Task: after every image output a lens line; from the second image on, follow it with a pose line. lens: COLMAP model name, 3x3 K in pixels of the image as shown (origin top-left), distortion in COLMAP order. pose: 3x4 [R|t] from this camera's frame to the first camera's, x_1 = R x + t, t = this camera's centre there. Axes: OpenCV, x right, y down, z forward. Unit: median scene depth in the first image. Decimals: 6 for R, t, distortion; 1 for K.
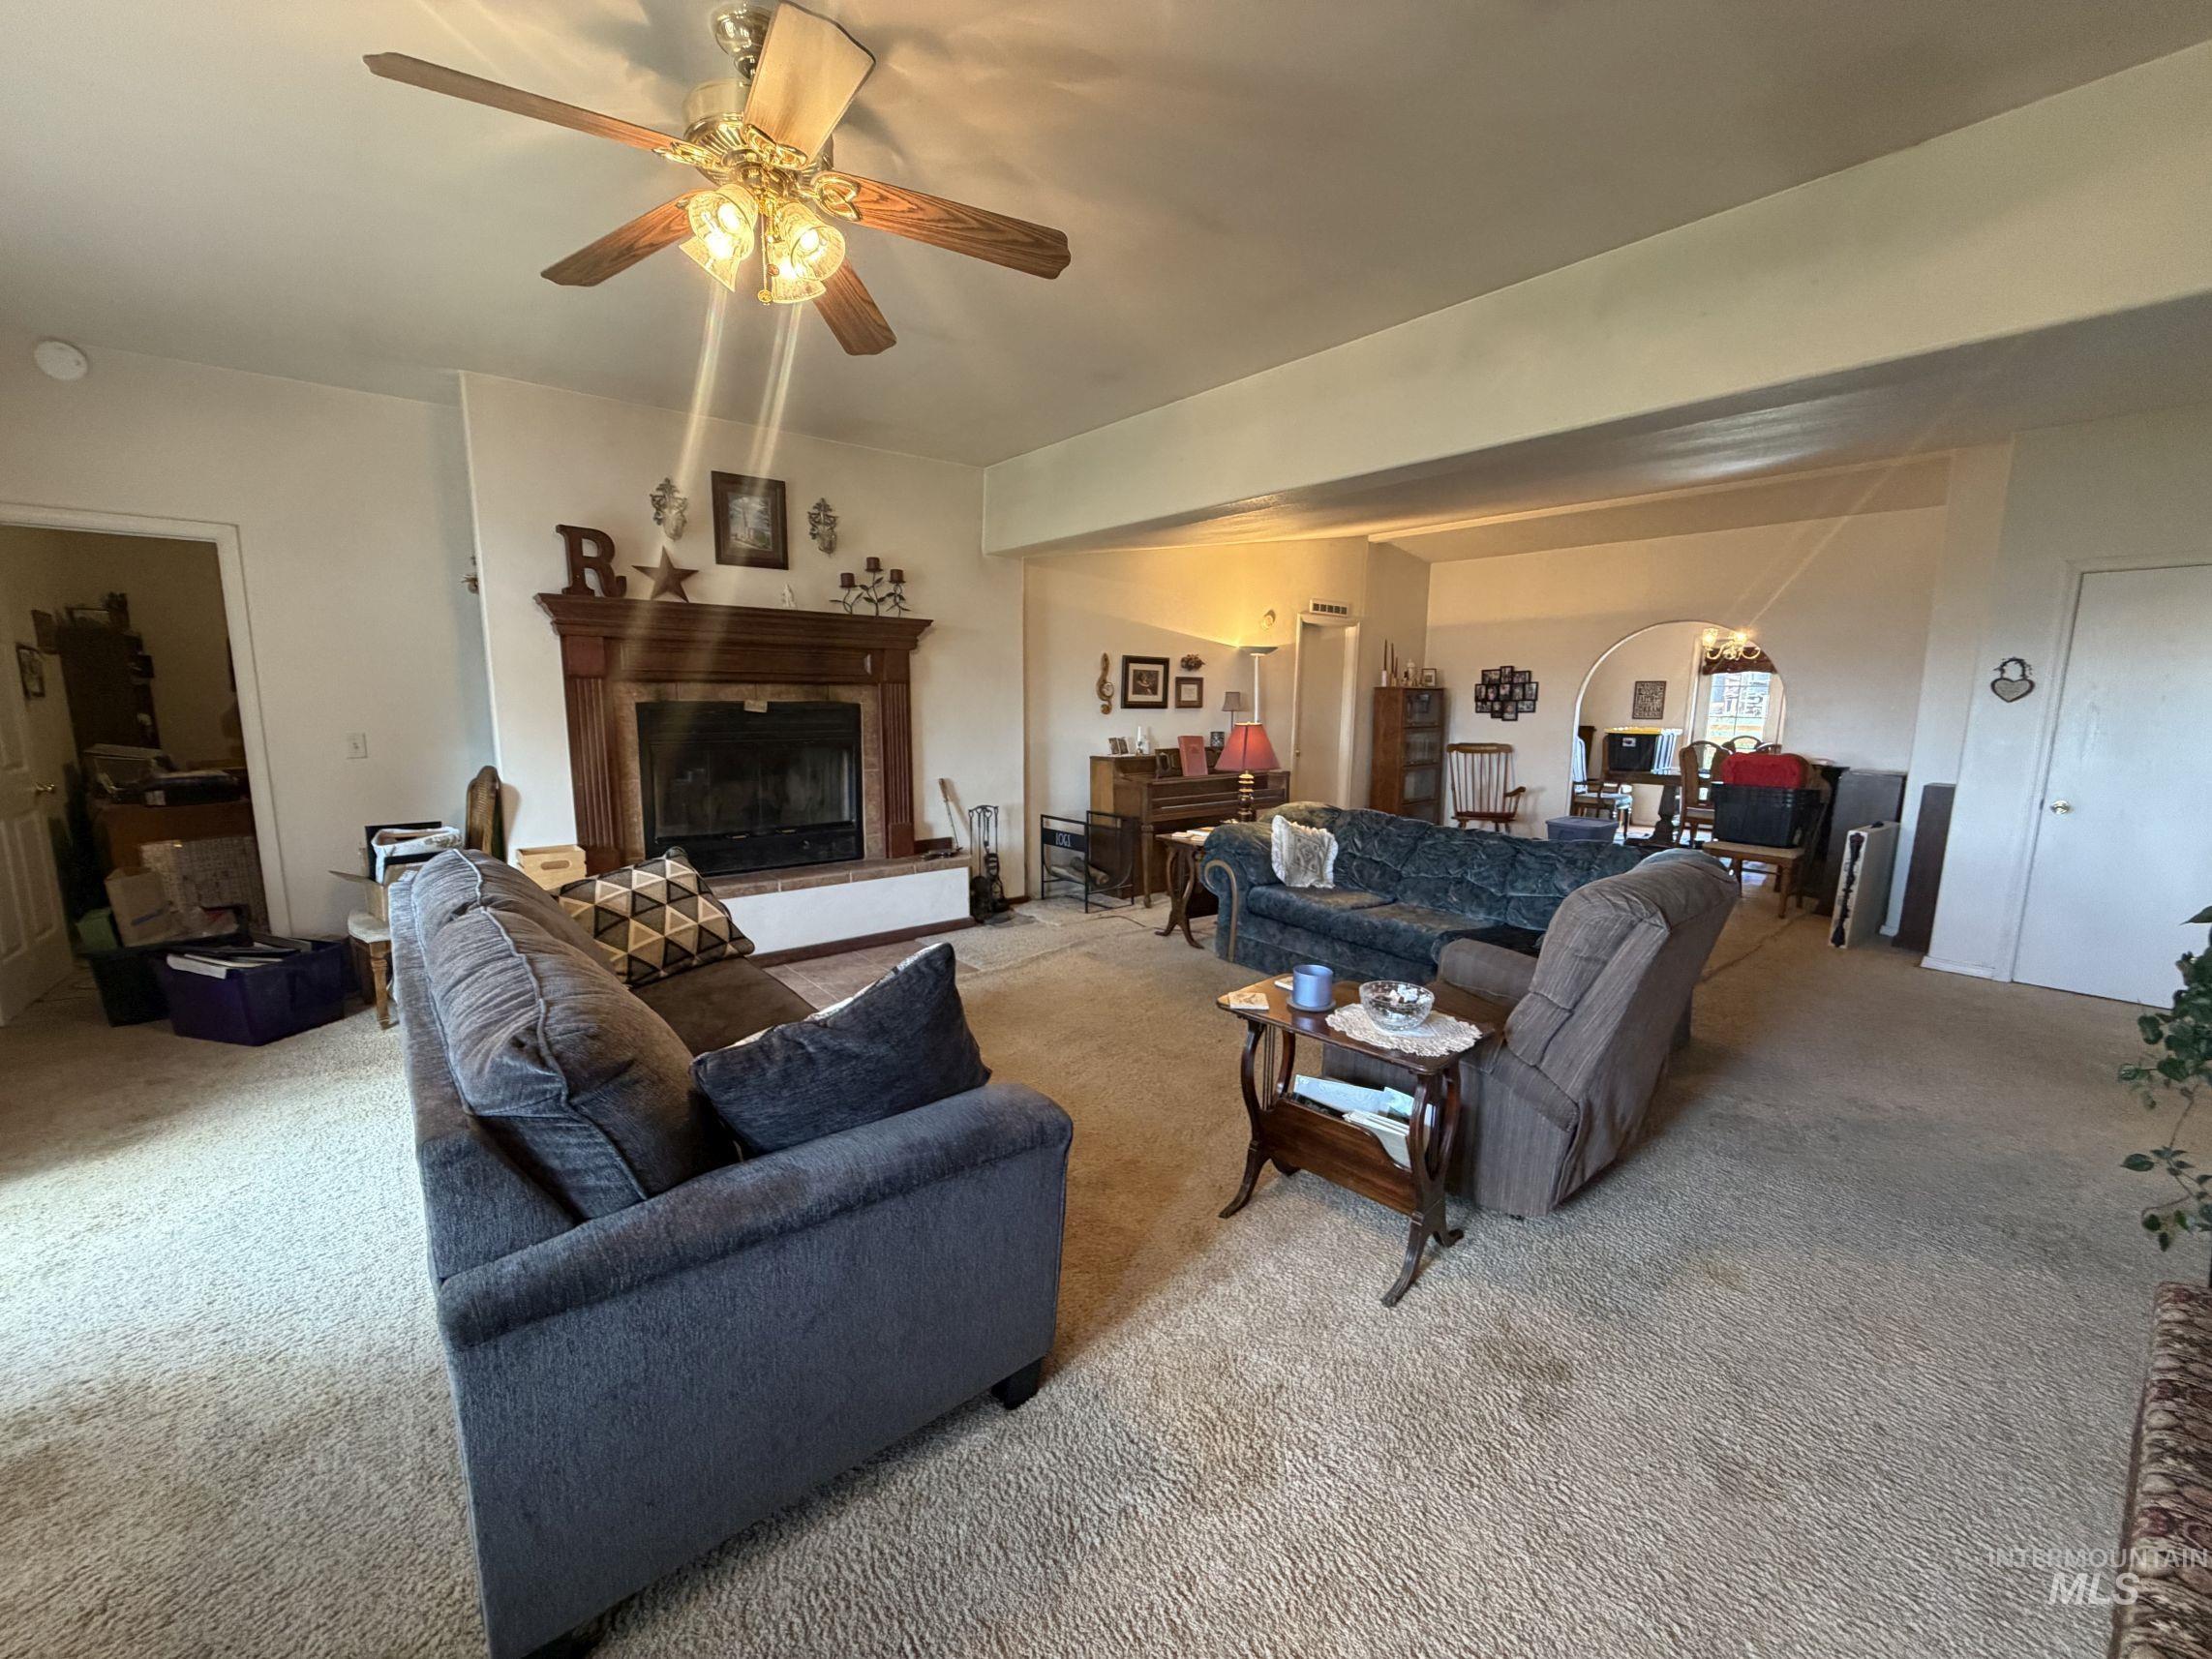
lens RADIAL K [[891.0, 0, 1095.9], [0, 891.0, 832.3], [0, 0, 1]] dist [-0.000987, 0.000018]
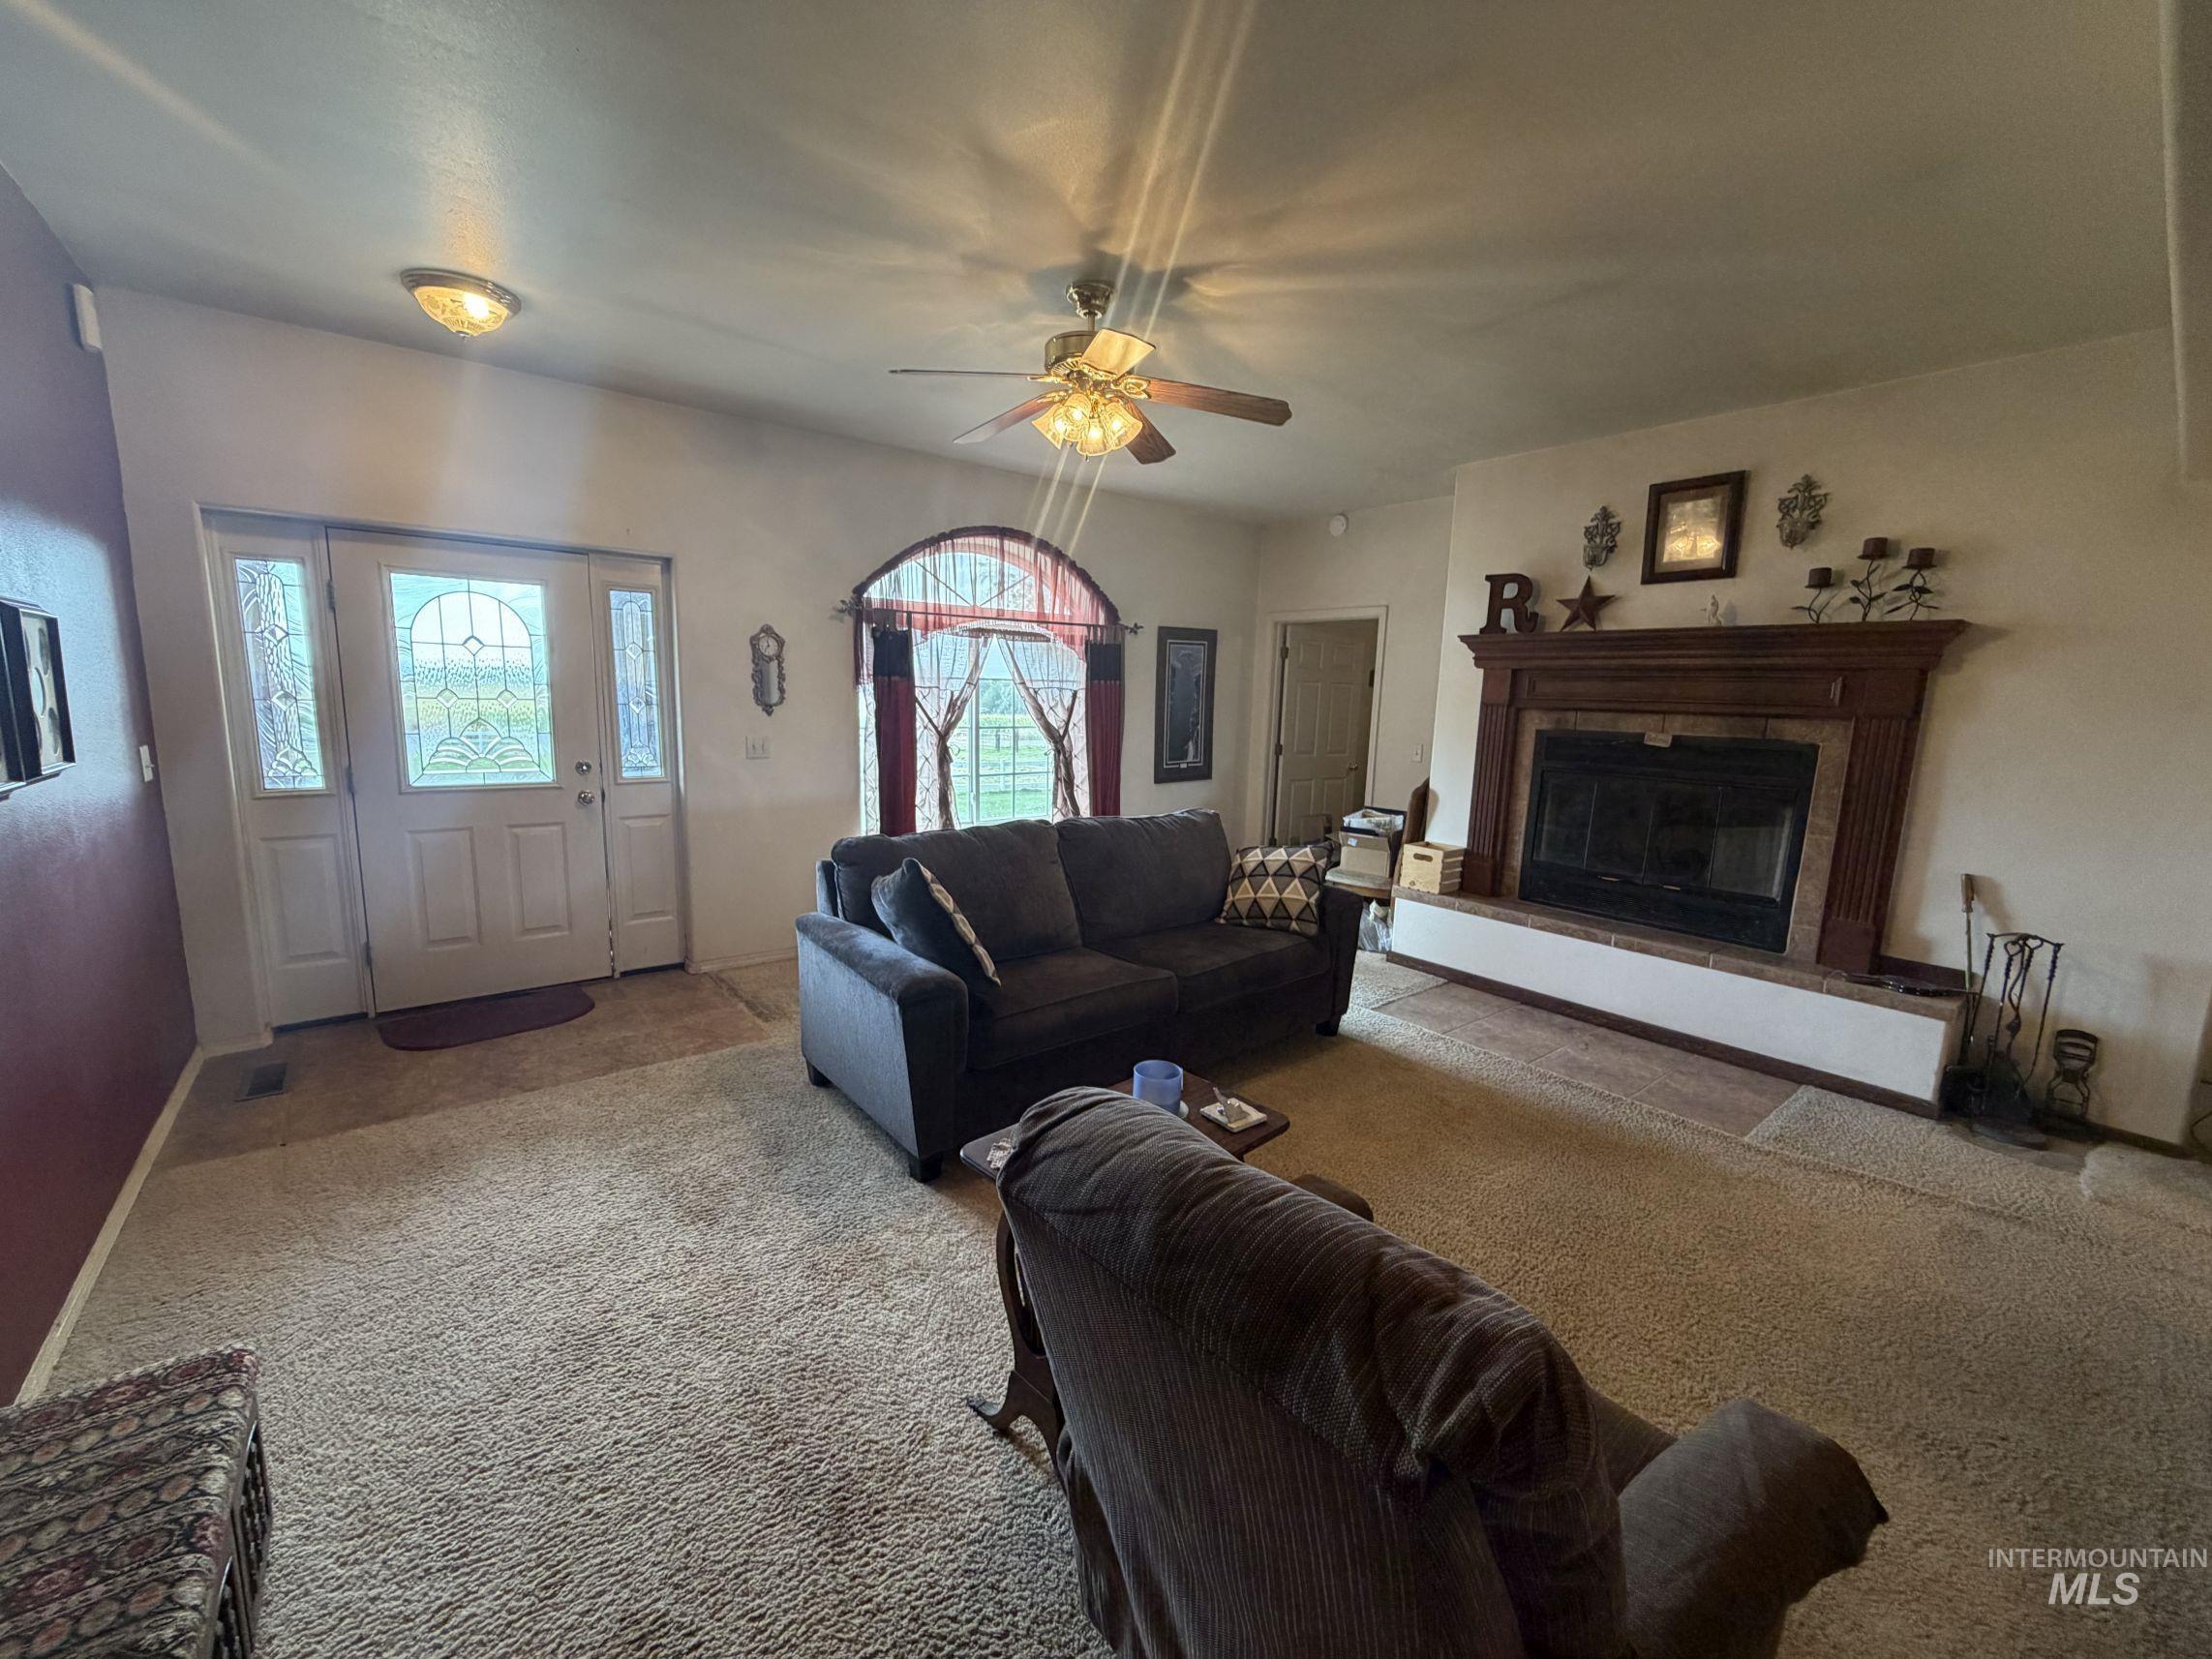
lens RADIAL K [[891.0, 0, 1095.9], [0, 891.0, 832.3], [0, 0, 1]] dist [-0.000987, 0.000018]
pose [[-0.019785, 0.148175, -0.988763, 0.503913], [-0.180678, 0.972145, 0.149300, -0.081346], [0.983343, 0.181602, 0.007538, 0.451581]]
